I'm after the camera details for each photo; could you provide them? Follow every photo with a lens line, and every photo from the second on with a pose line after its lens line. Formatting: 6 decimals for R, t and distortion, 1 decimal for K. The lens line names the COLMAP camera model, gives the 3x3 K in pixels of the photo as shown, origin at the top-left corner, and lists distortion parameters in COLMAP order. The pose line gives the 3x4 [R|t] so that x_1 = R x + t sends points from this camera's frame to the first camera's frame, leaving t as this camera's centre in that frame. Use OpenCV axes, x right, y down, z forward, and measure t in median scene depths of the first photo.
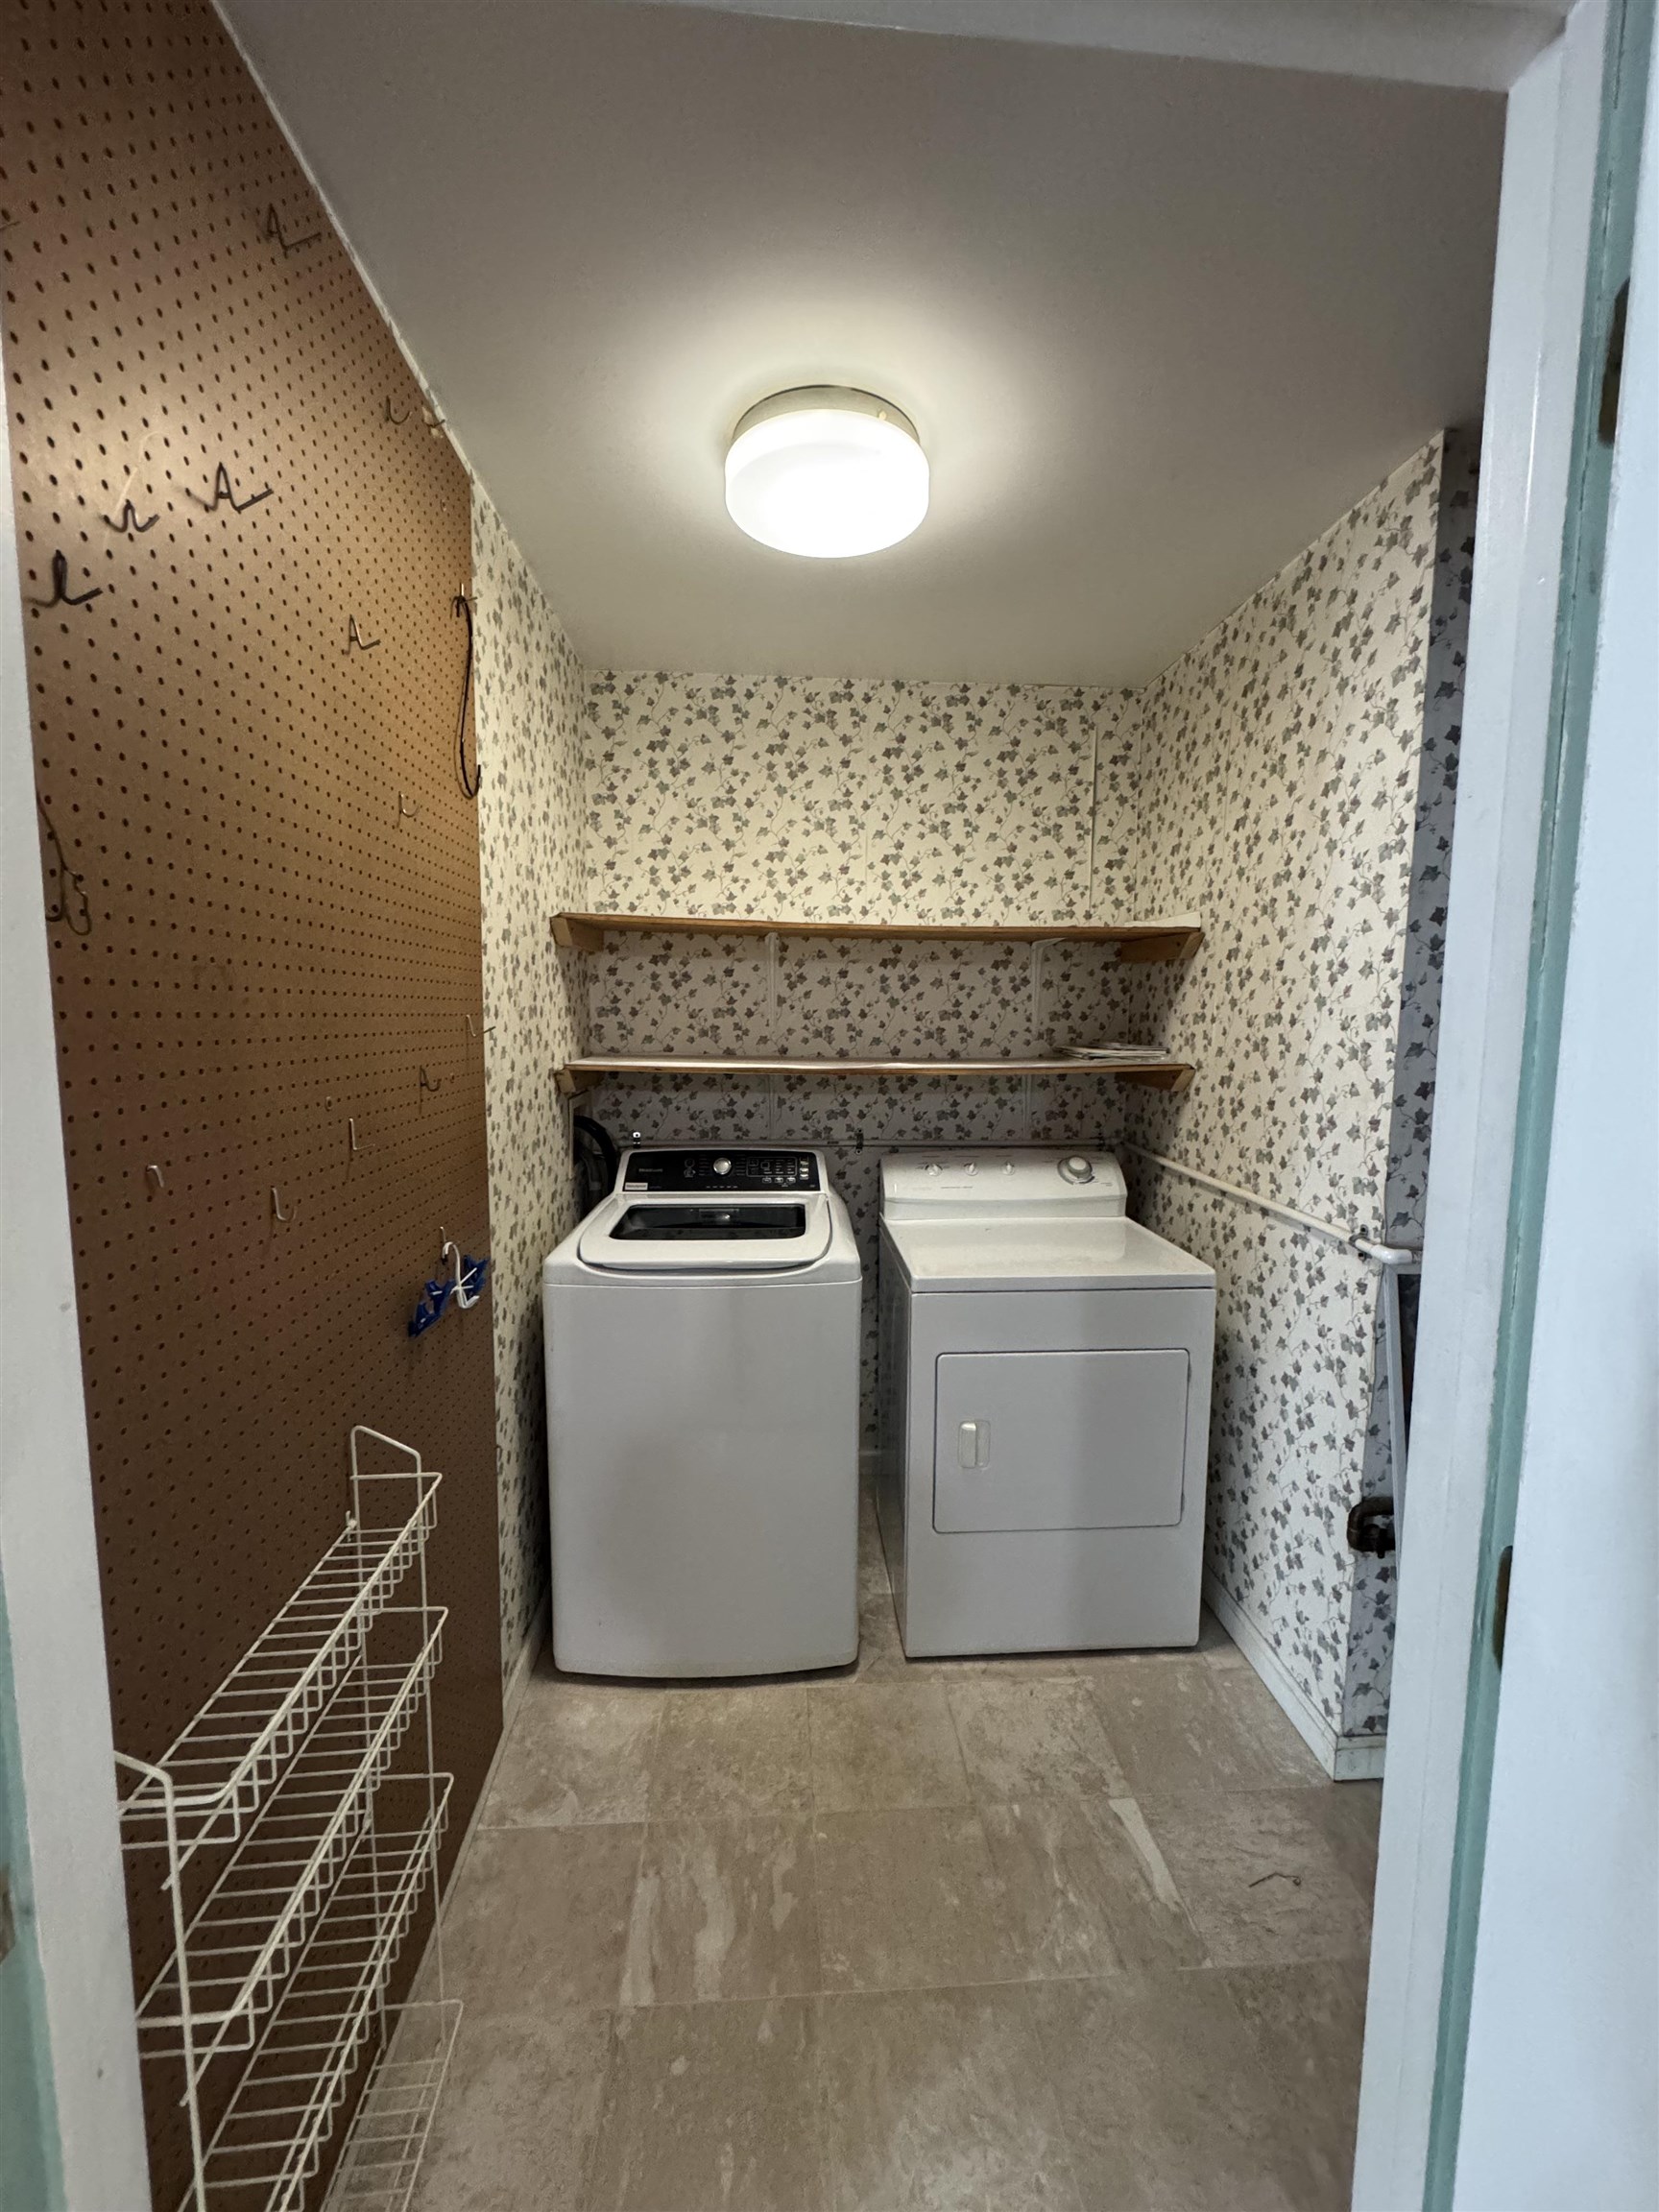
lens RADIAL K [[889.2, 0, 838.2], [0, 889.2, 1094.5], [0, 0, 1]] dist [0.002747, 0.000373]
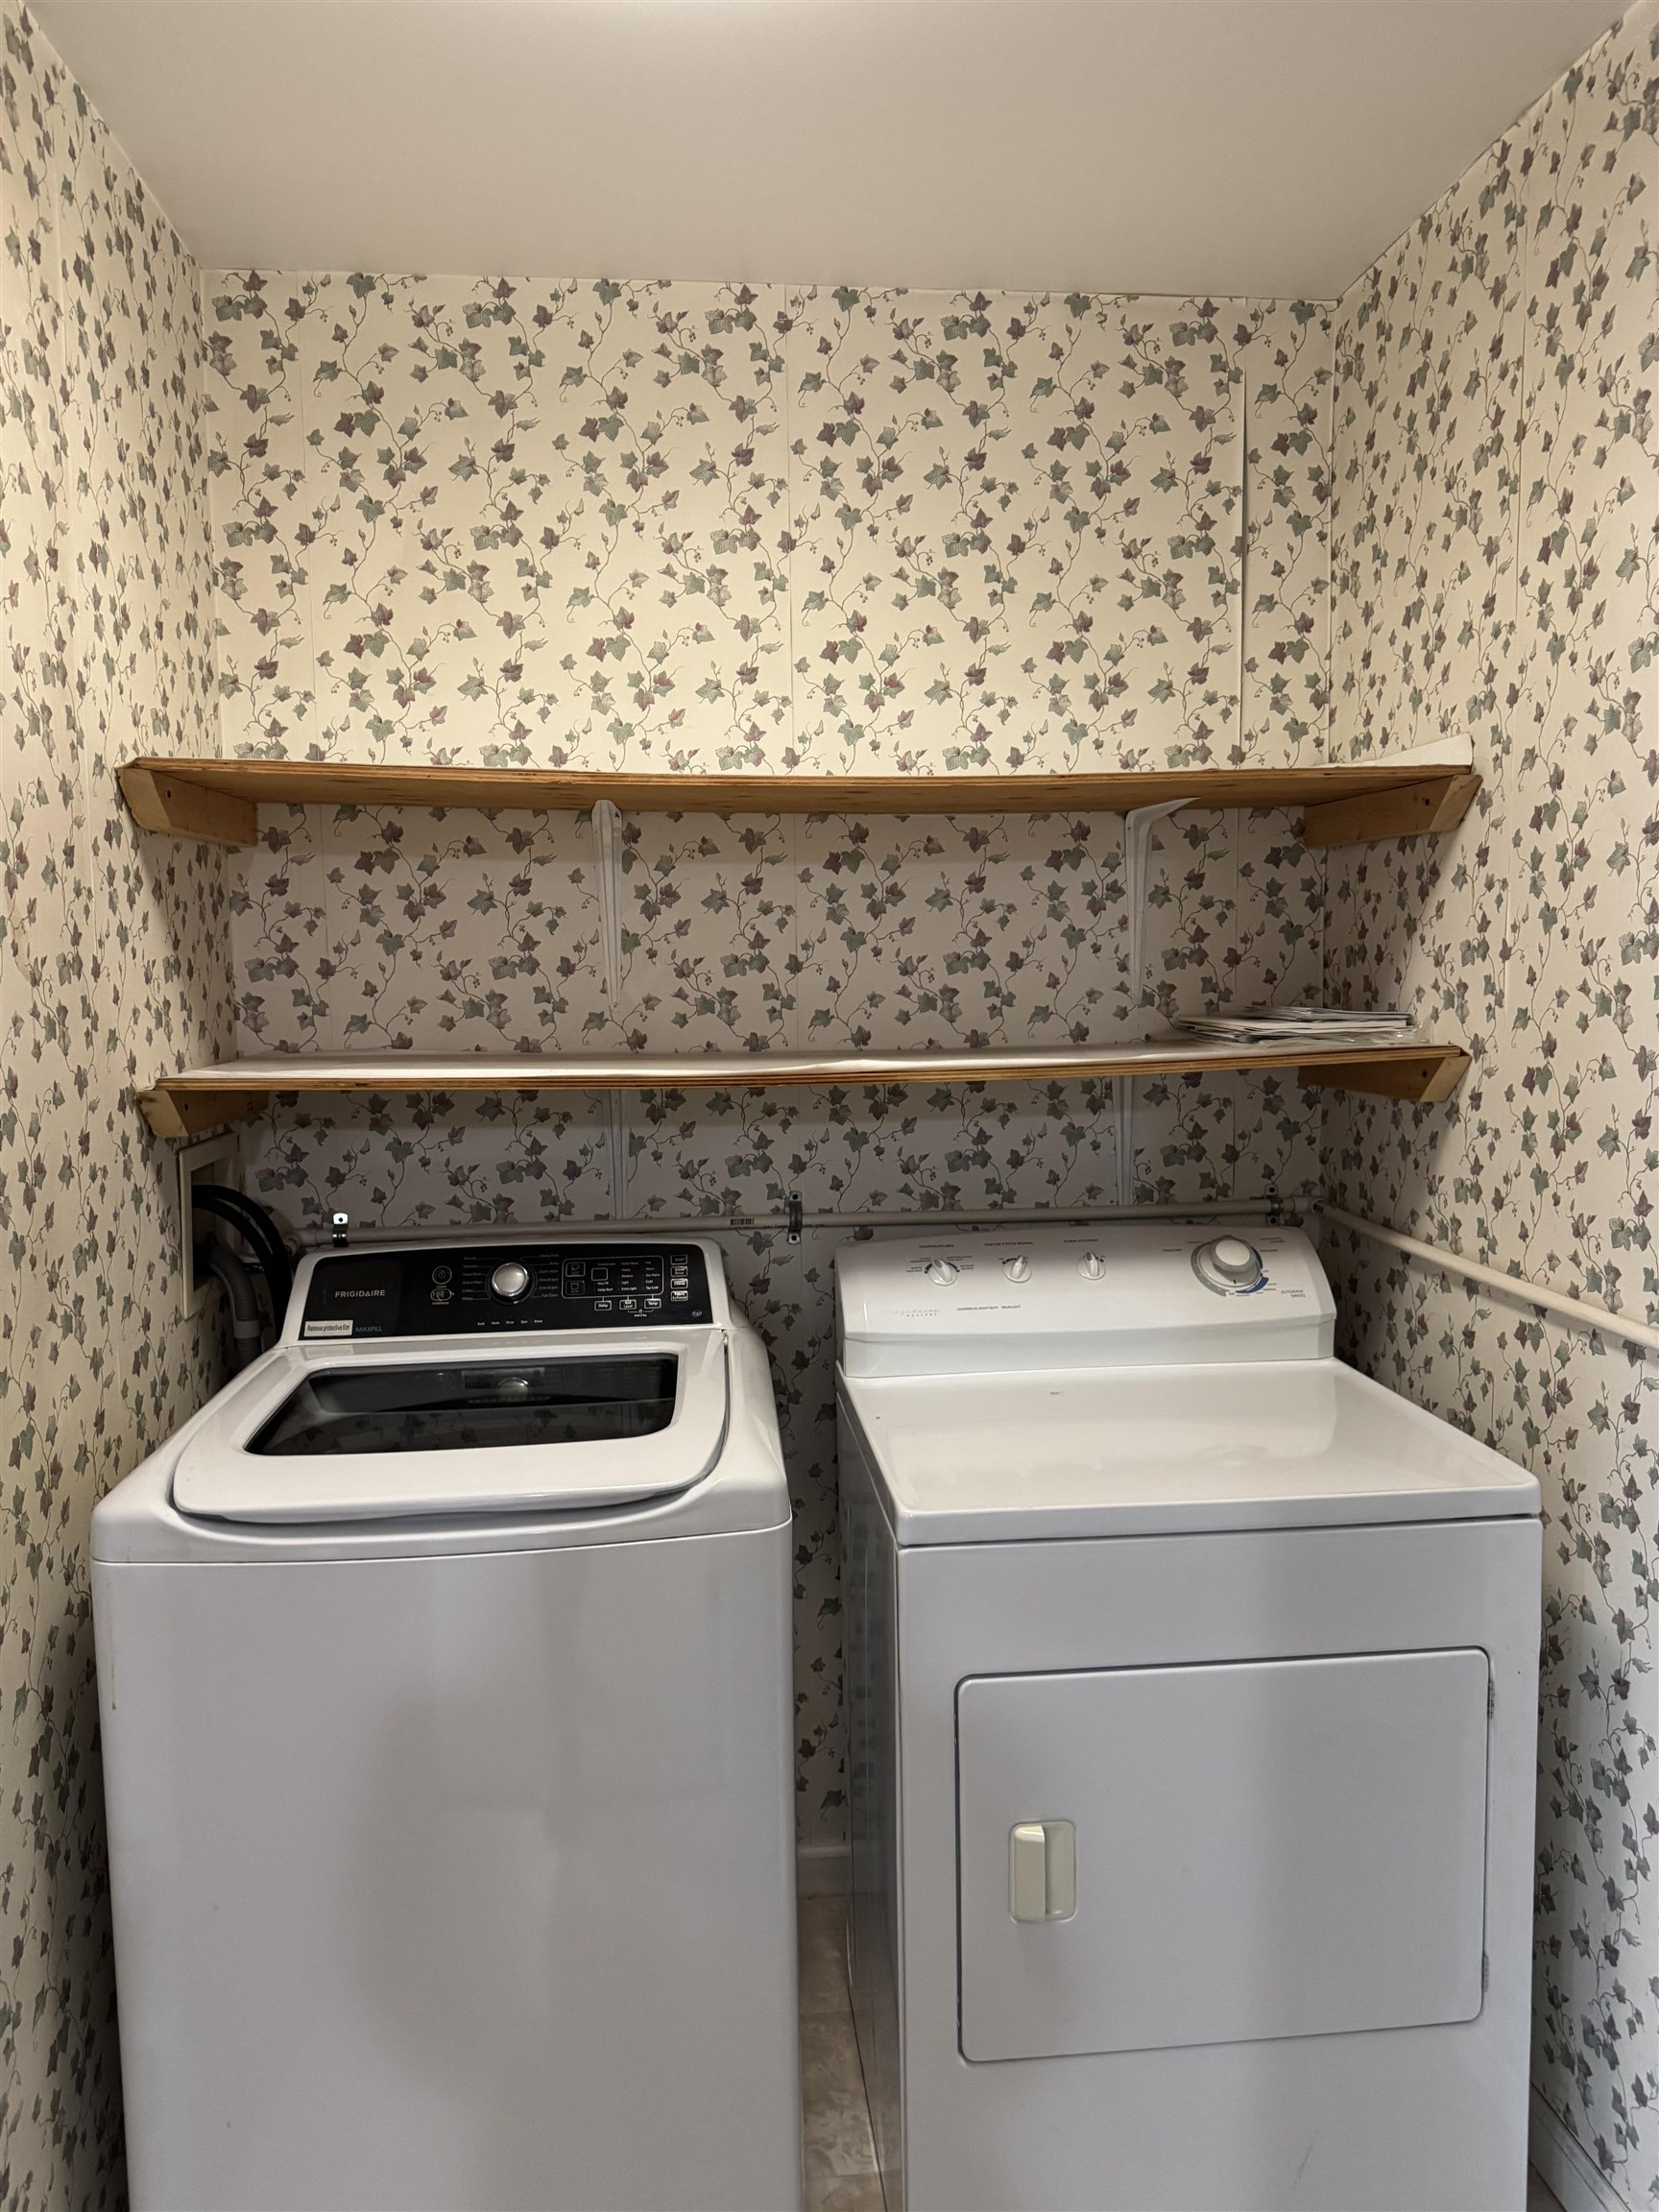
lens RADIAL K [[1538.1, 0, 827.3], [0, 1538.1, 1116.7], [0, 0, 1]] dist [0.027075, -0.013139]
pose [[0.999272, -0.026777, 0.027174, 0.021921], [0.026829, 0.999639, -0.001523, -0.002709], [-0.027124, 0.002251, 0.999630, 0.142600]]
